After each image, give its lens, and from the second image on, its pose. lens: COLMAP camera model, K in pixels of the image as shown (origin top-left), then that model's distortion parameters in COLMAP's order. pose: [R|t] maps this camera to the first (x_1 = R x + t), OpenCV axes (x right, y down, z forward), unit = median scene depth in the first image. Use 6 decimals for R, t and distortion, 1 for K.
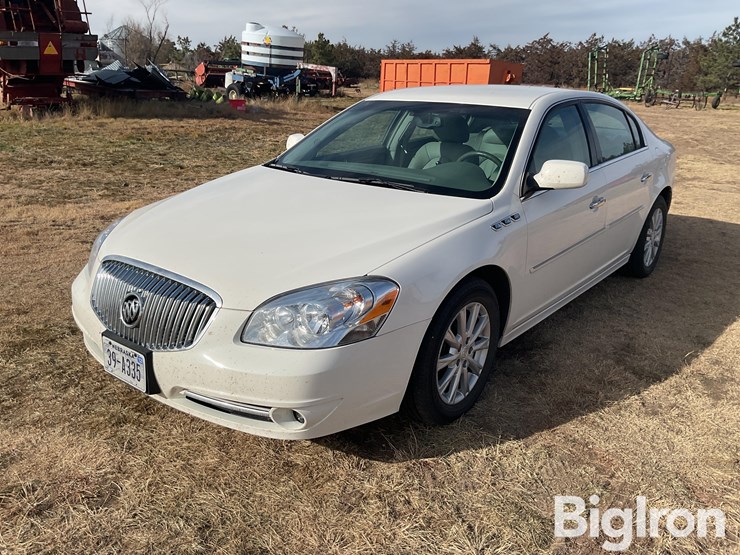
lens RADIAL K [[615.7, 0, 367.8], [0, 615.7, 279.8], [0, 0, 1]] dist [0.053393, -0.107723]
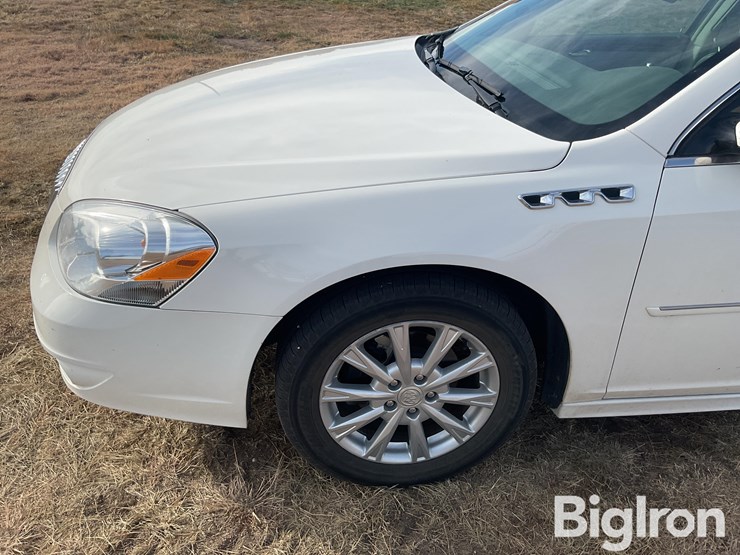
lens RADIAL K [[615.7, 0, 373.2], [0, 615.7, 277.9], [0, 0, 1]] dist [0.053393, -0.107723]
pose [[0.709914, 0.351843, -0.610105, 0.372515], [-0.241042, 0.935337, 0.258927, -0.105495], [0.661756, -0.036755, 0.748818, 0.458953]]
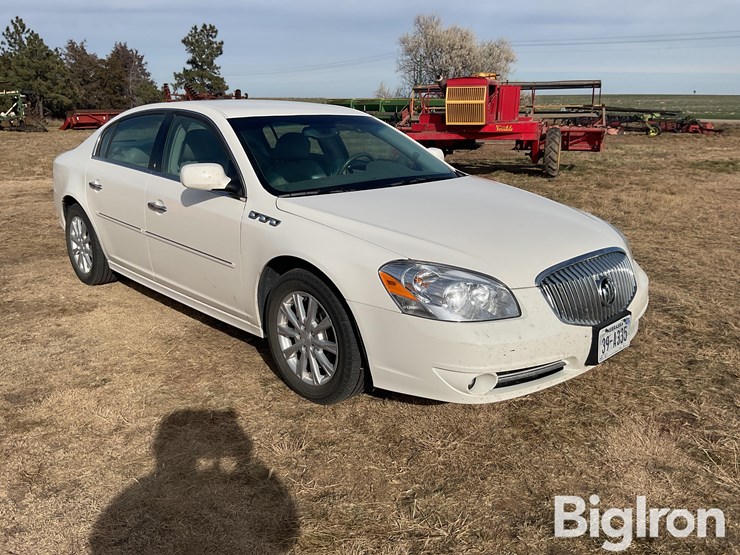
lens RADIAL K [[615.7, 0, 367.6], [0, 615.7, 273.4], [0, 0, 1]] dist [0.053393, -0.107723]
pose [[0.139798, -0.281949, 0.949190, -1.120251], [0.316607, 0.921008, 0.226948, -0.281527], [-0.938199, 0.268793, 0.218022, 0.851637]]
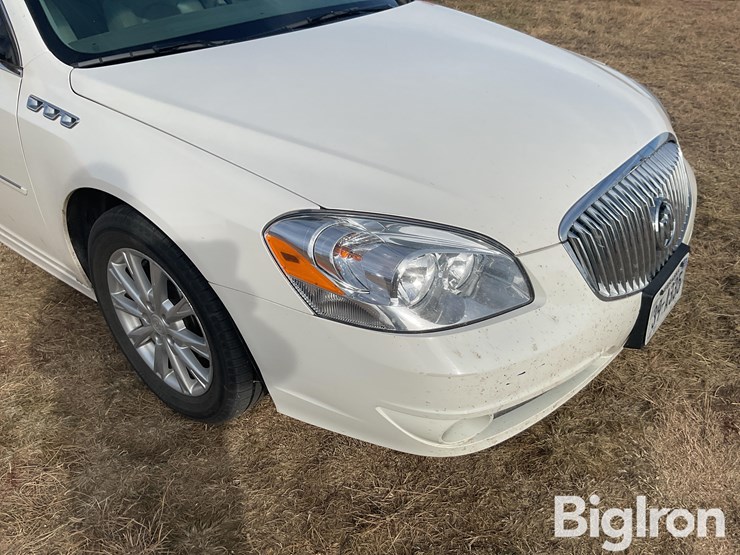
lens RADIAL K [[615.7, 0, 365.3], [0, 615.7, 278.4], [0, 0, 1]] dist [0.053393, -0.107723]
pose [[0.020771, -0.545683, 0.837734, -0.723613], [0.330737, 0.794489, 0.509313, -0.260471], [-0.943494, 0.266491, 0.196980, 0.875520]]
